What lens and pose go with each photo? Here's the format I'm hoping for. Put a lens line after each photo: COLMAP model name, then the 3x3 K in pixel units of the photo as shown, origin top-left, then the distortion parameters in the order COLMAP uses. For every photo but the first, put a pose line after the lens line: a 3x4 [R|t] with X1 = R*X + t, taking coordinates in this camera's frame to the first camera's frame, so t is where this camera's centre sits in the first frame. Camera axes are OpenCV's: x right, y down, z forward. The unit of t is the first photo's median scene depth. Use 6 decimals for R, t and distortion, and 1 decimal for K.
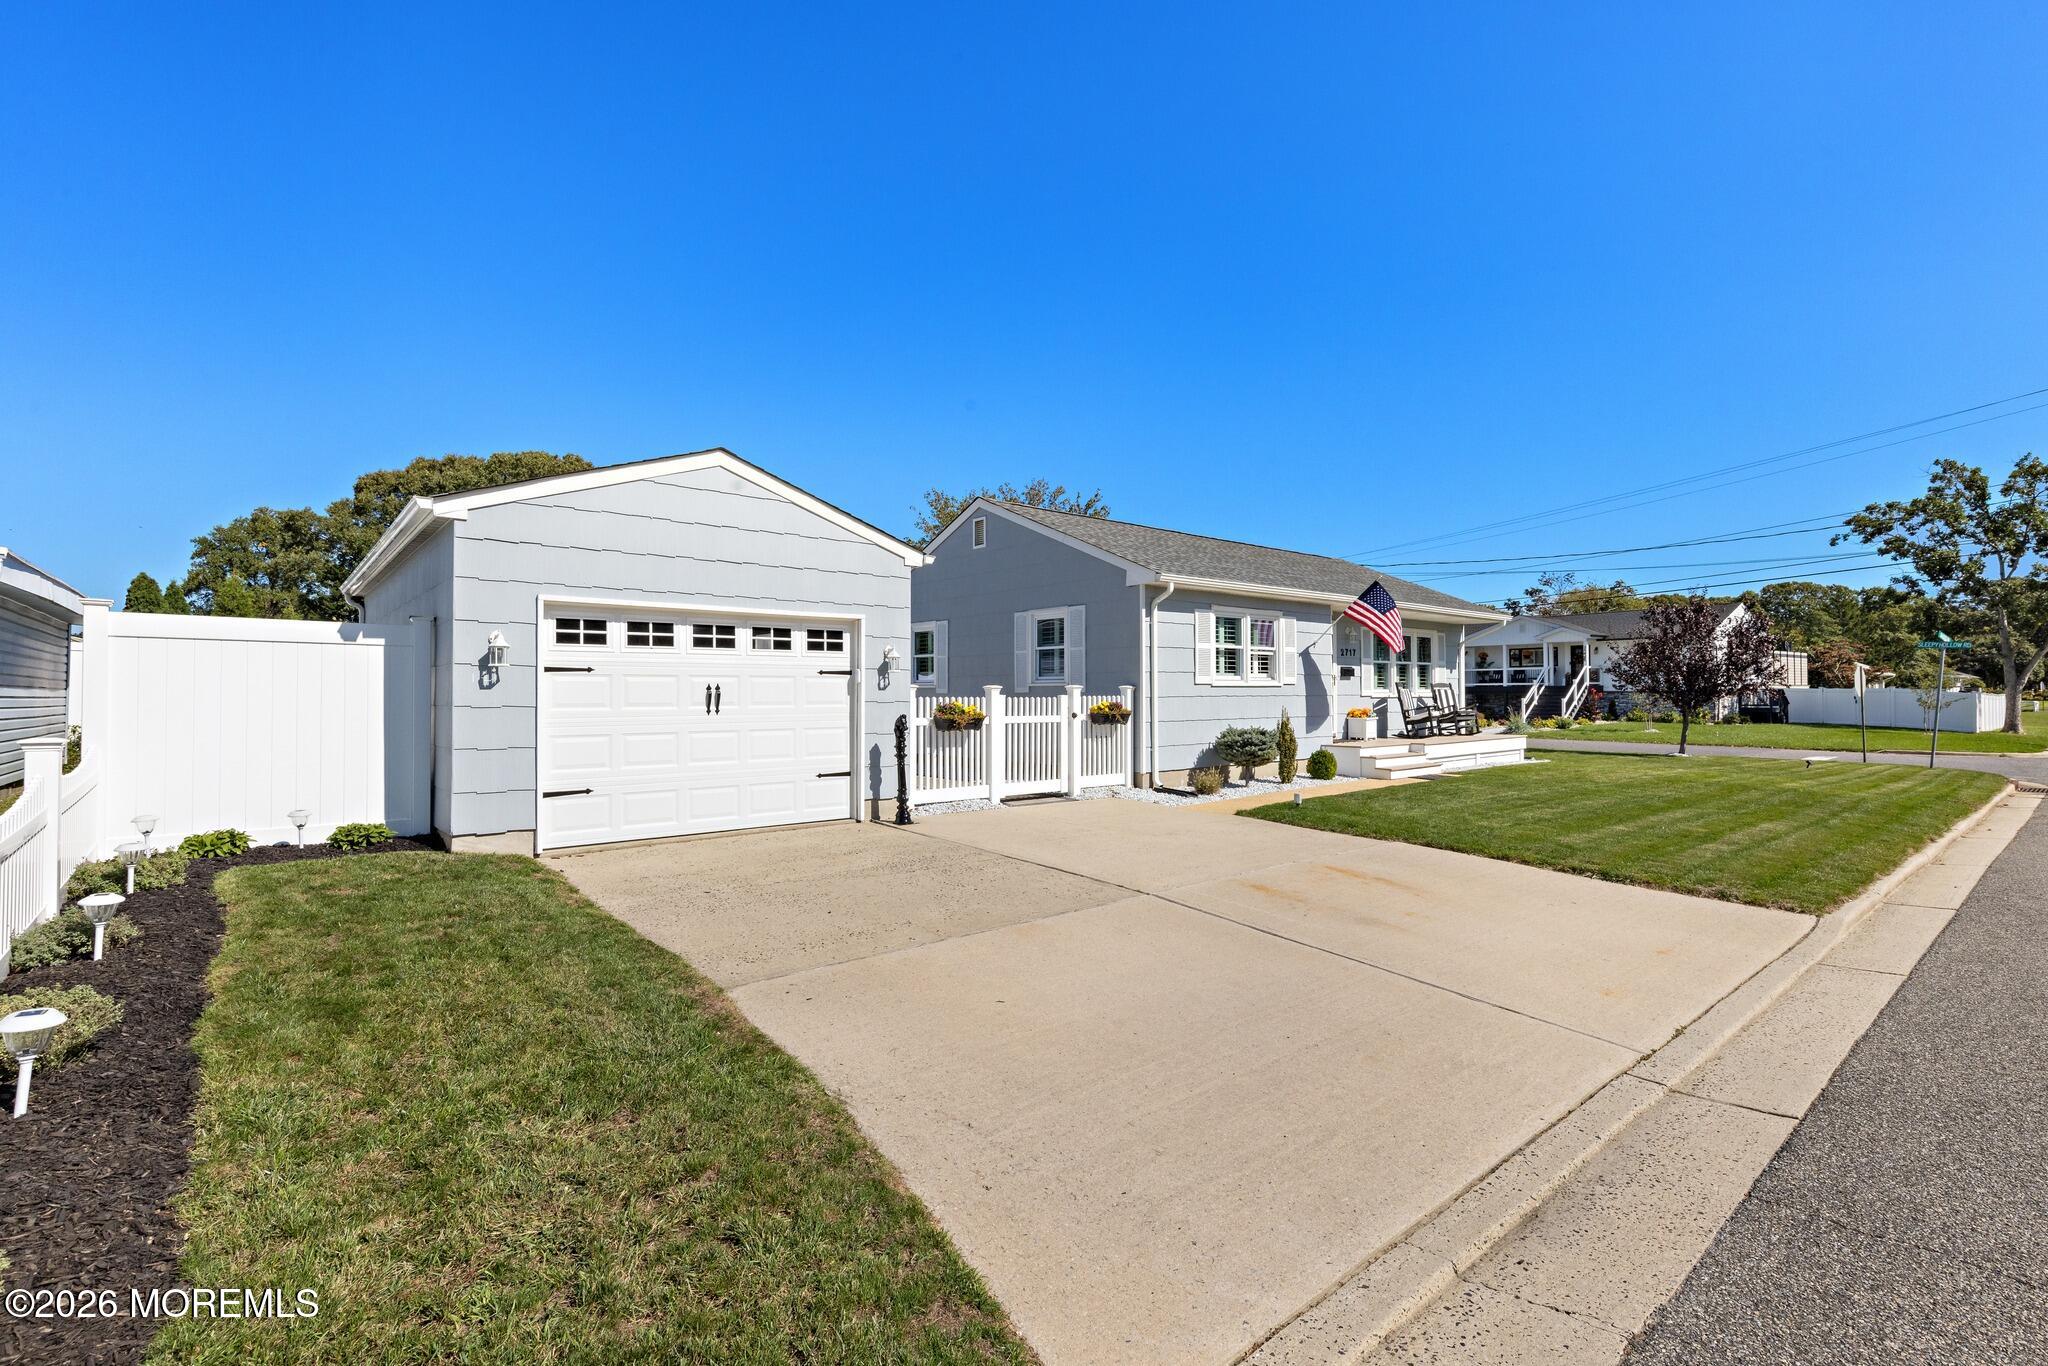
lens RADIAL K [[926.4, 0, 1034.7], [0, 926.4, 680.1], [0, 0, 1]] dist [0.001697, -0.001197]
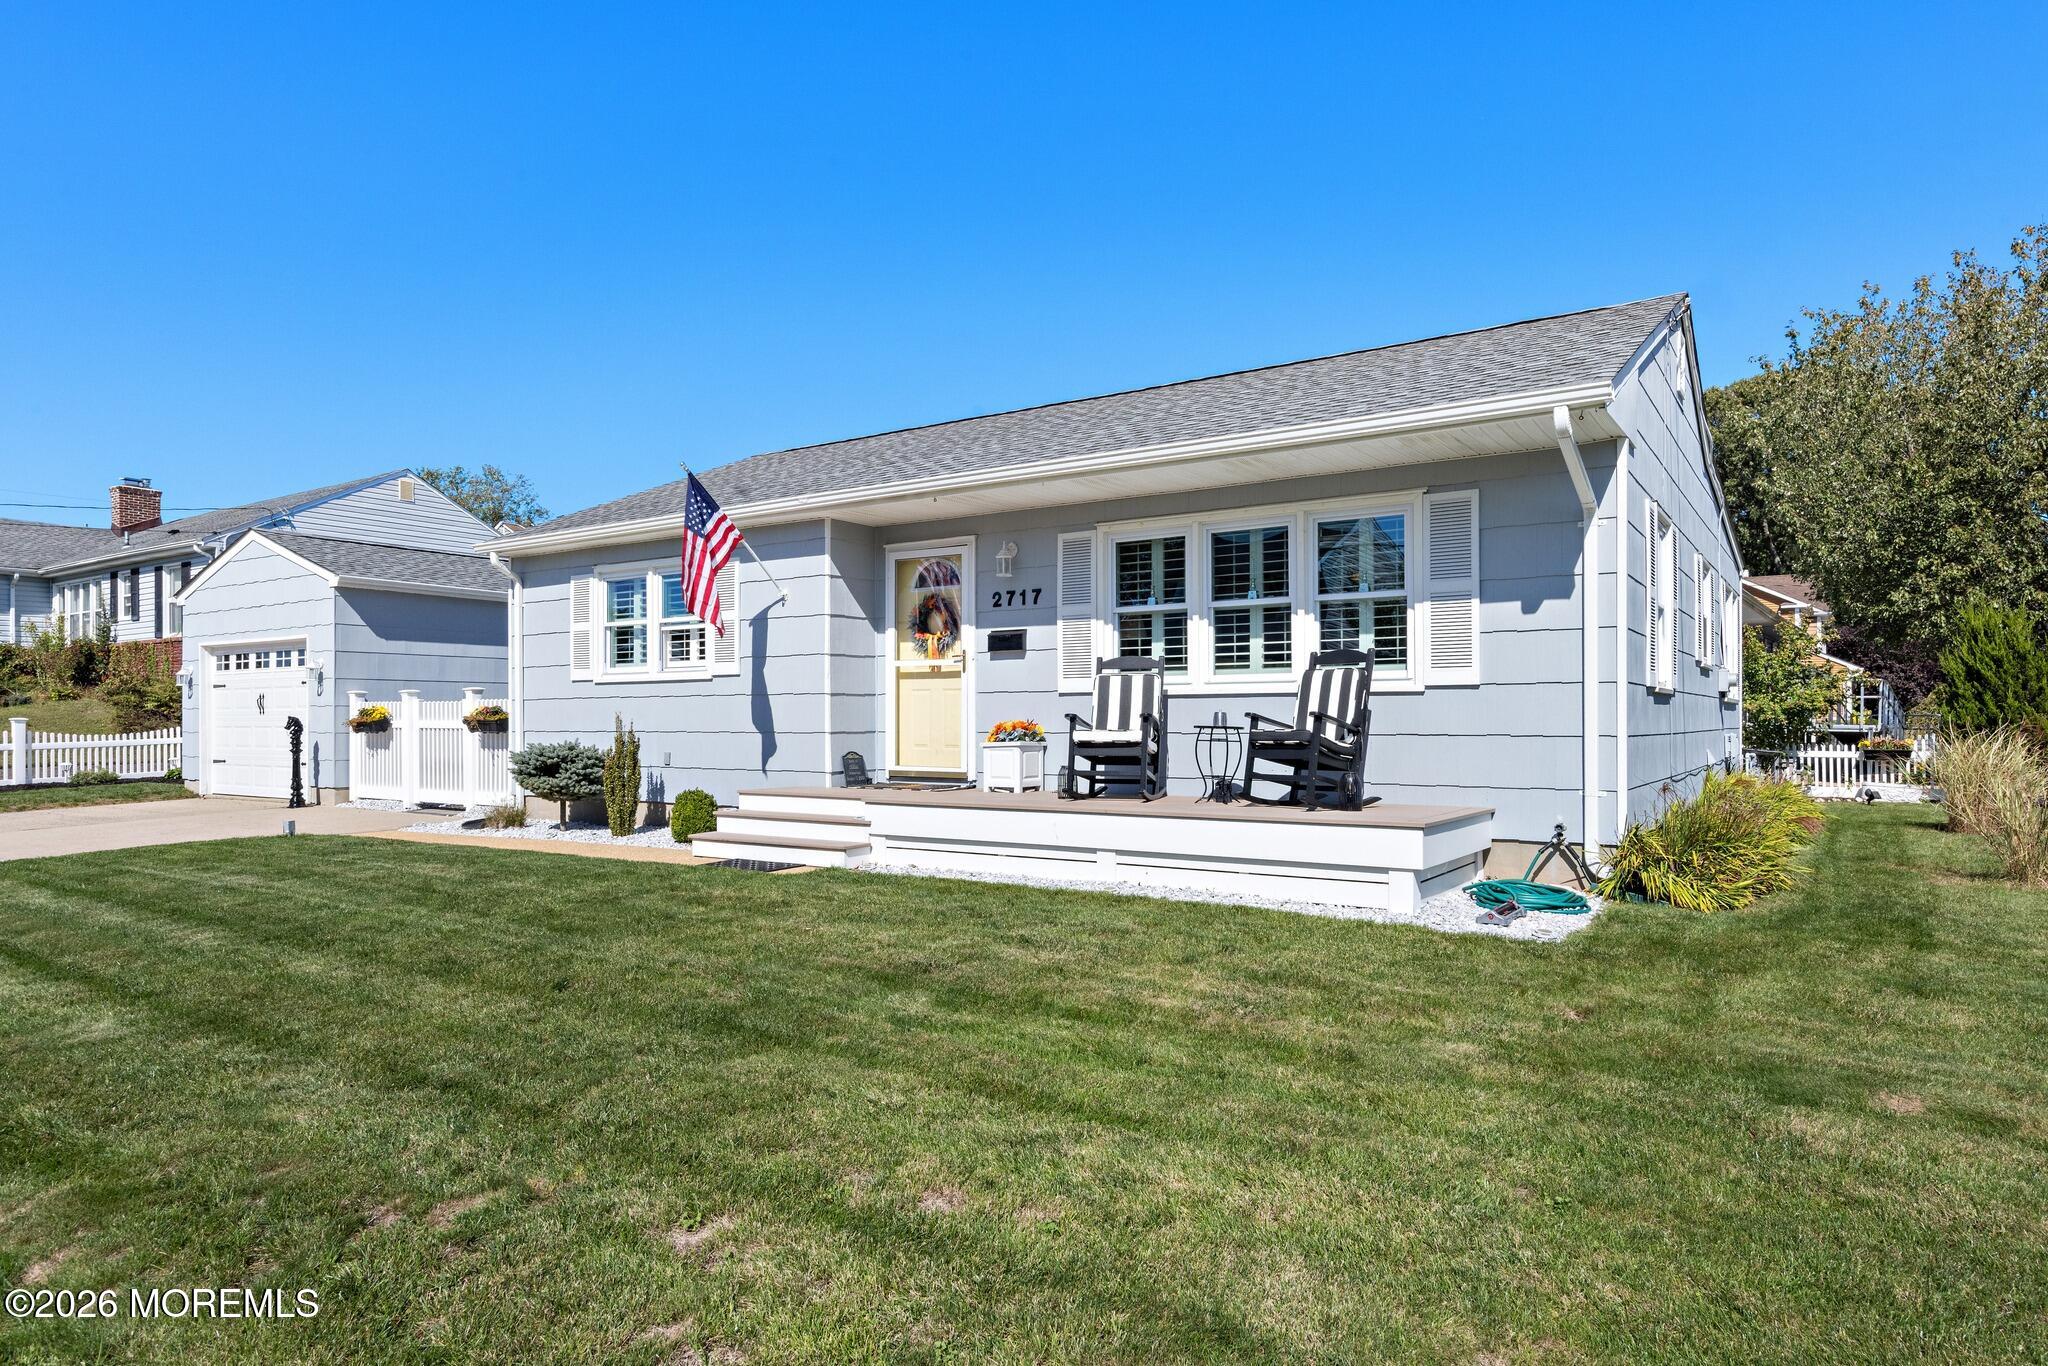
lens RADIAL K [[1163.5, 0, 1079.3], [0, 1163.5, 715.5], [0, 0, 1]] dist [-0.001161, -0.001719]
pose [[0.307245, 0.004722, -0.951619, 1.088011], [0.019315, 0.999751, 0.011197, 0.027018], [0.951434, -0.021820, 0.307077, 1.031374]]
